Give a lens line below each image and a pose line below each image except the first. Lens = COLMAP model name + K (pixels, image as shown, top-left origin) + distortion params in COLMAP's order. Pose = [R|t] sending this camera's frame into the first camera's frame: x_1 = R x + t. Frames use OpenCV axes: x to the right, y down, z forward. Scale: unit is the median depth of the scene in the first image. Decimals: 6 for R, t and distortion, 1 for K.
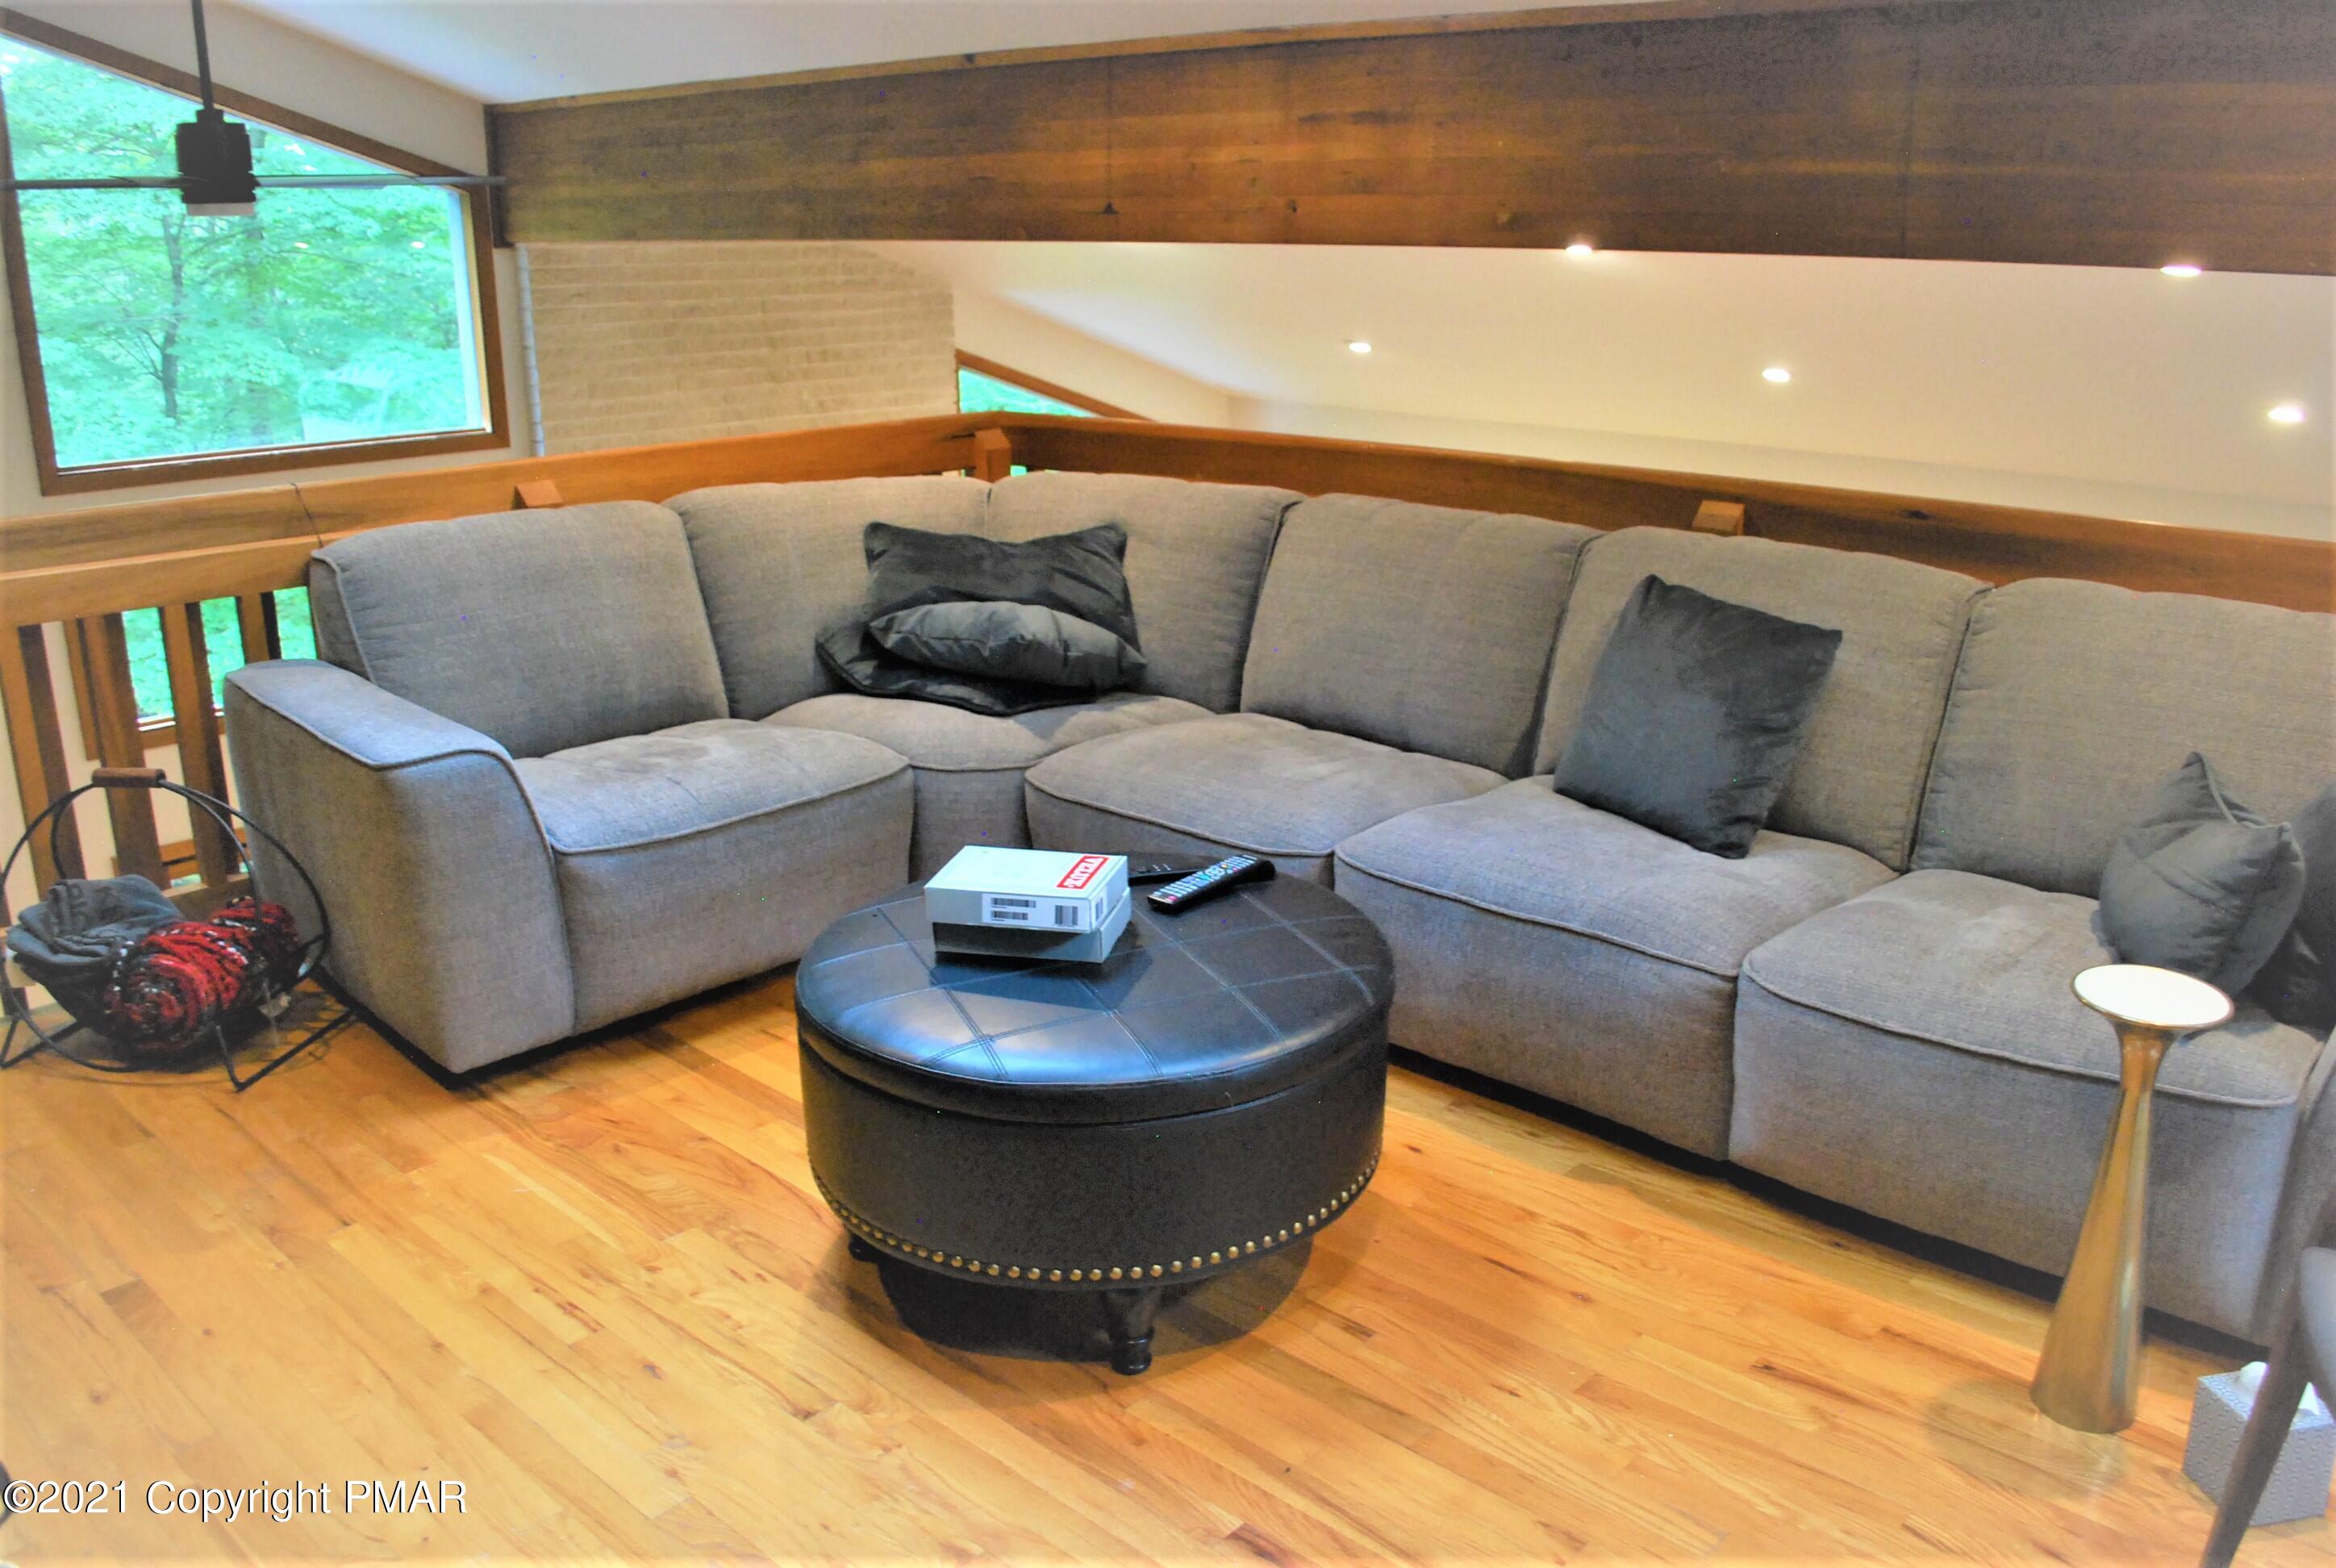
lens RADIAL K [[1849.2, 0, 1189.8], [0, 1849.2, 779.7], [0, 0, 1]] dist [-0.088956, 0.018145]
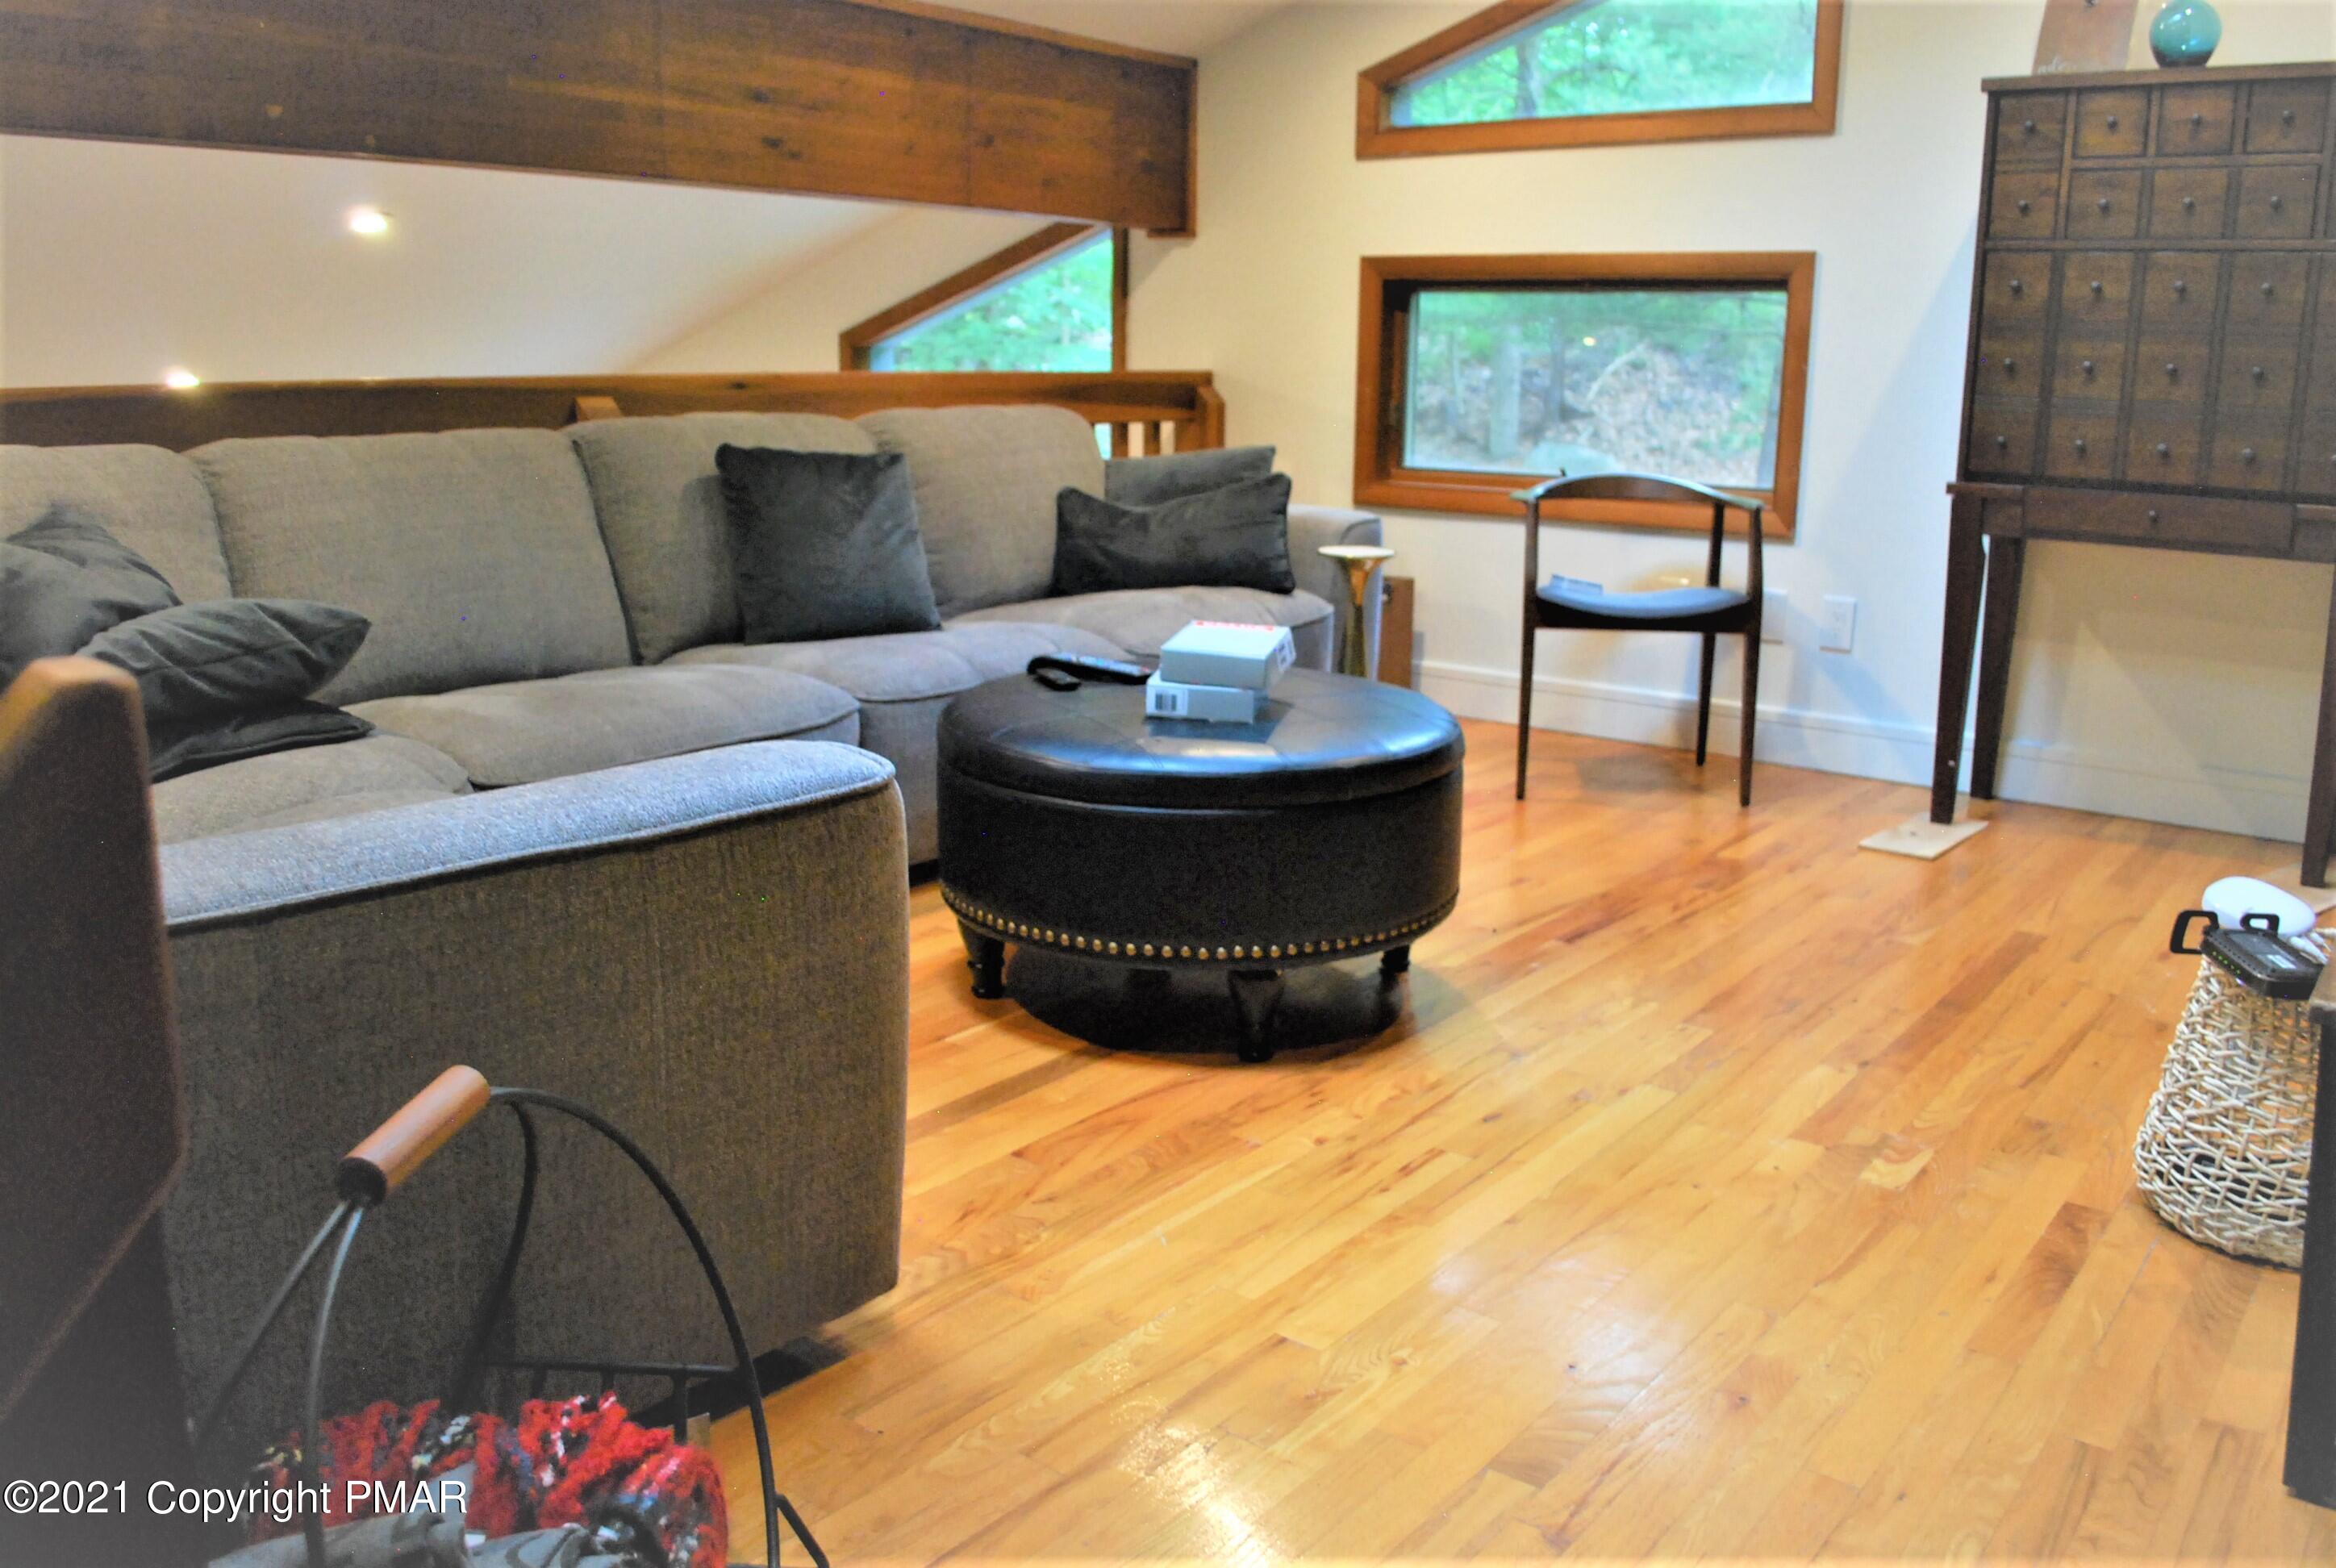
lens RADIAL K [[1849.2, 0, 1189.8], [0, 1849.2, 779.7], [0, 0, 1]] dist [-0.088956, 0.018145]
pose [[-0.069164, -0.206245, 0.976053, -0.910555], [0.295433, 0.930275, 0.217506, -0.081651], [-0.952857, 0.303402, -0.003410, 0.827390]]
